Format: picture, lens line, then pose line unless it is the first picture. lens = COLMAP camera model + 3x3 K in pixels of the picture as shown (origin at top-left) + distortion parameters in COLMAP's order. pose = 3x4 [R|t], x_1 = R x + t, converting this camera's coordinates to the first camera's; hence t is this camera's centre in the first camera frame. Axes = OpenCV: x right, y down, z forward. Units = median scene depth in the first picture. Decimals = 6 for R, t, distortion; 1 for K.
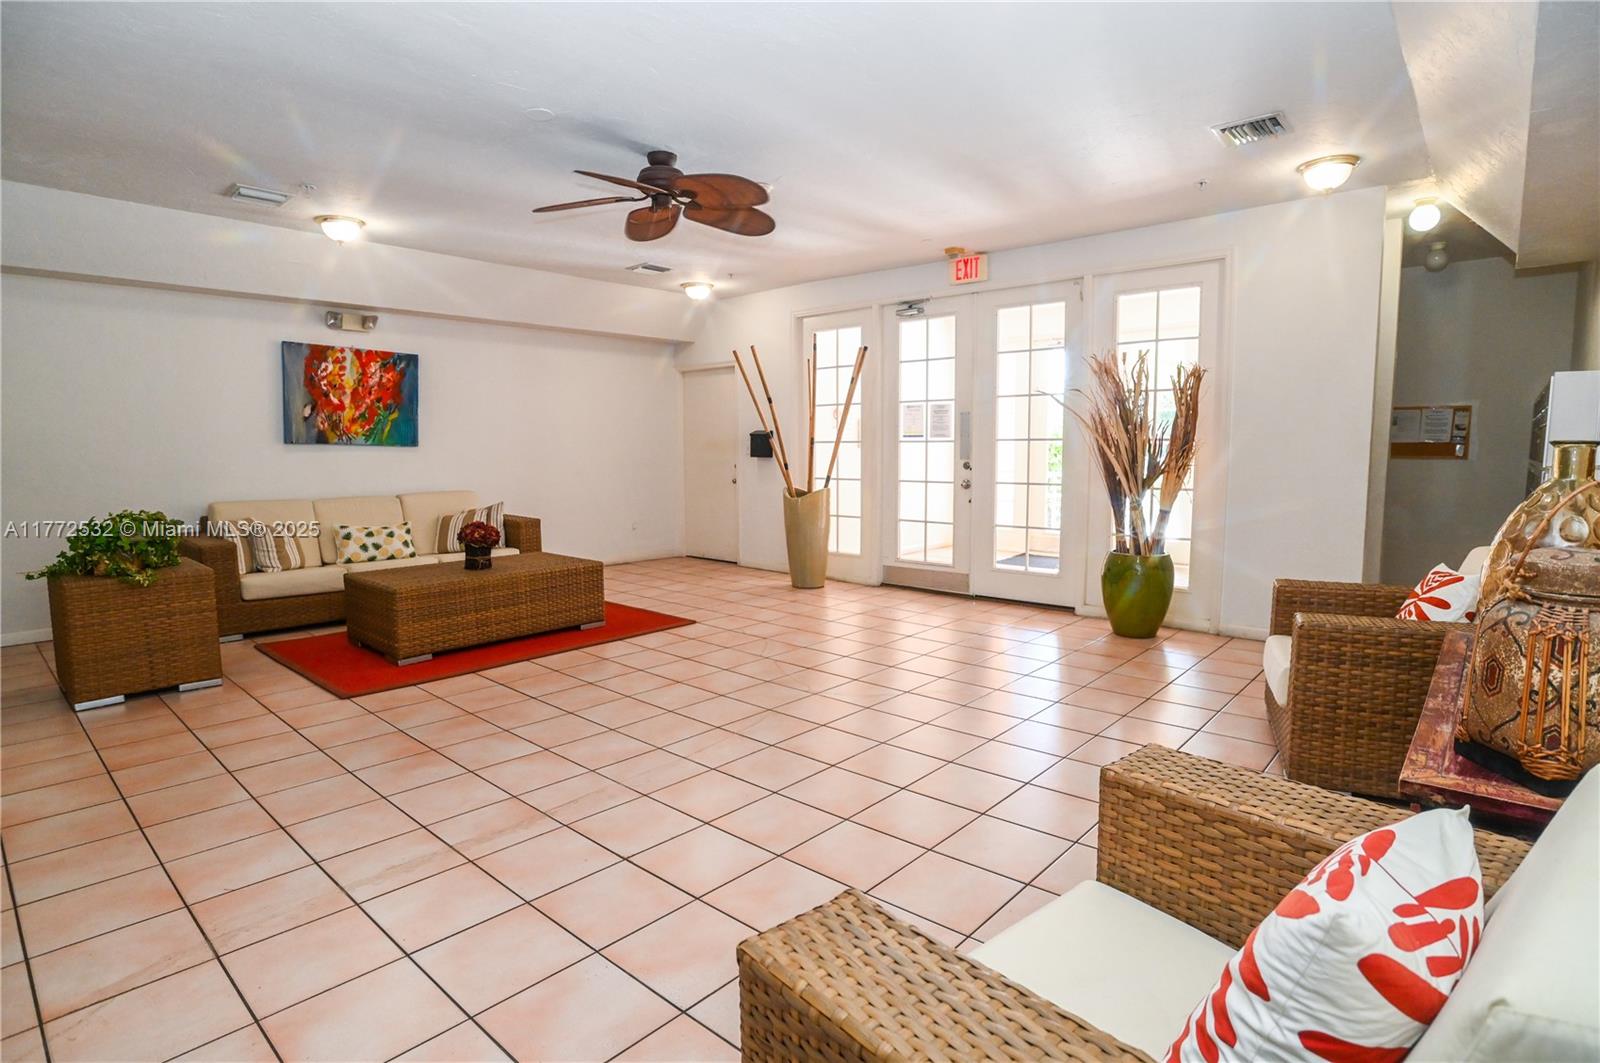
lens RADIAL K [[822.1, 0, 817.8], [0, 822.1, 531.8], [0, 0, 1]] dist [-0.051871, 0.000457]
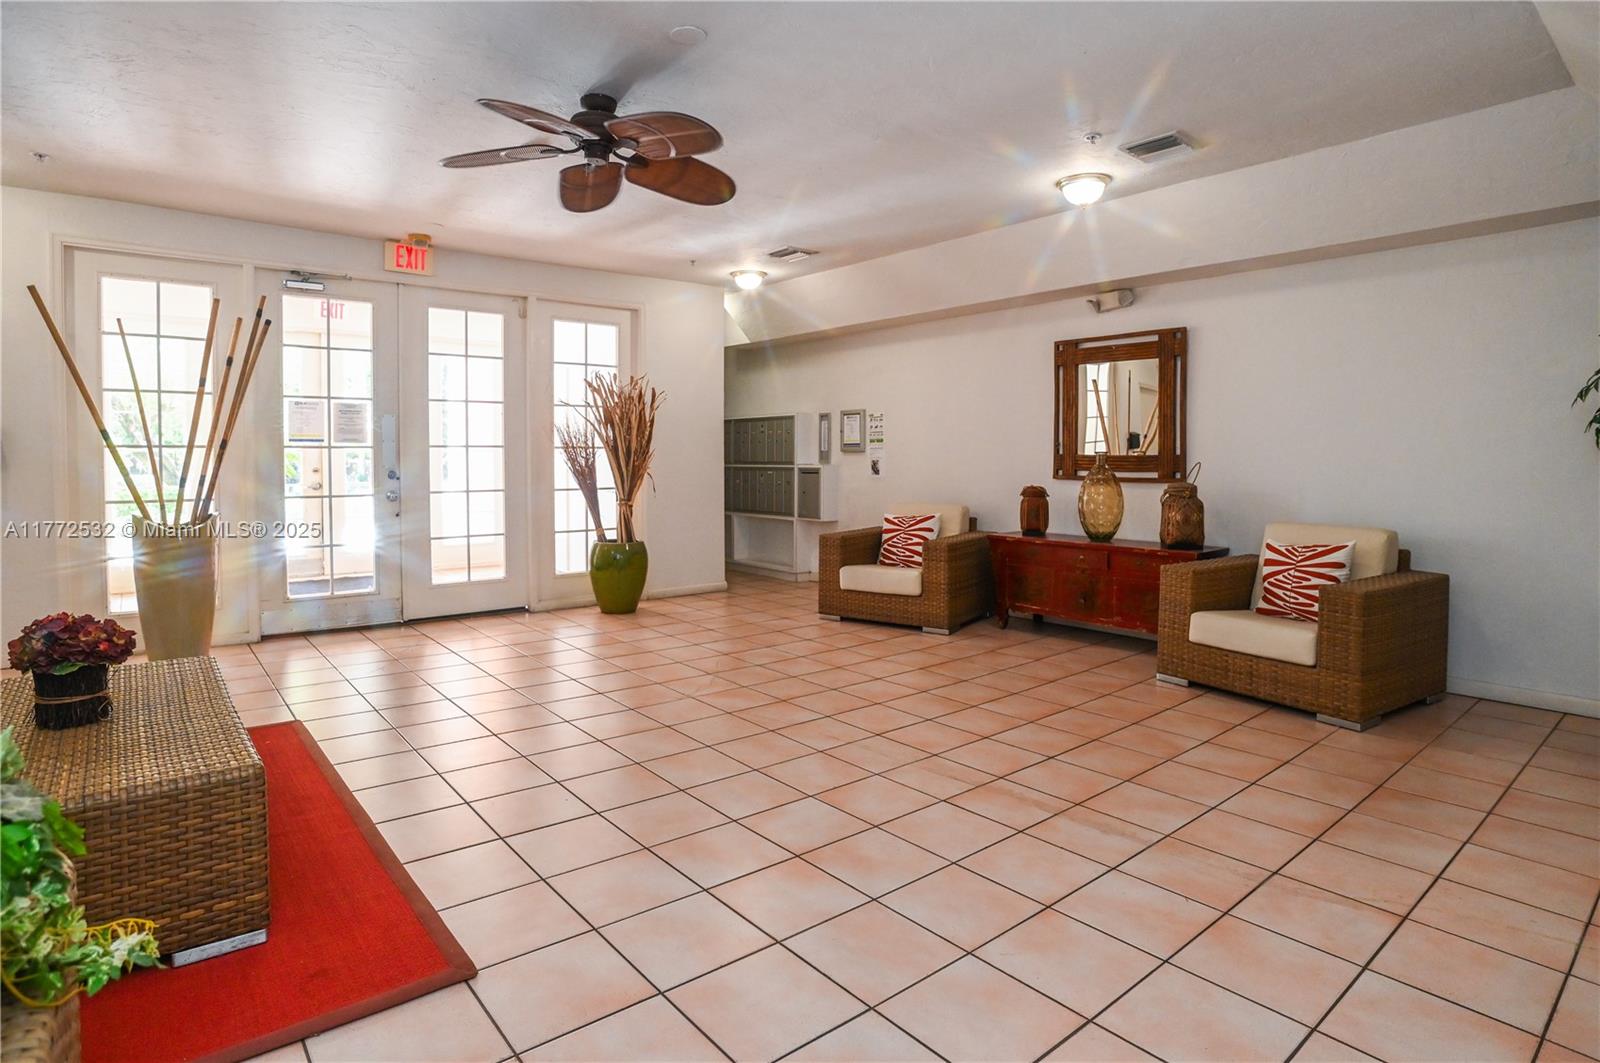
lens RADIAL K [[825.3, 0, 793.6], [0, 825.3, 508.6], [0, 0, 1]] dist [-0.112920, 0.047465]
pose [[0.172961, -0.057508, 0.983248, -0.625452], [0.096825, 0.994451, 0.041131, -0.040423], [-0.980158, 0.088089, 0.177570, 0.447117]]
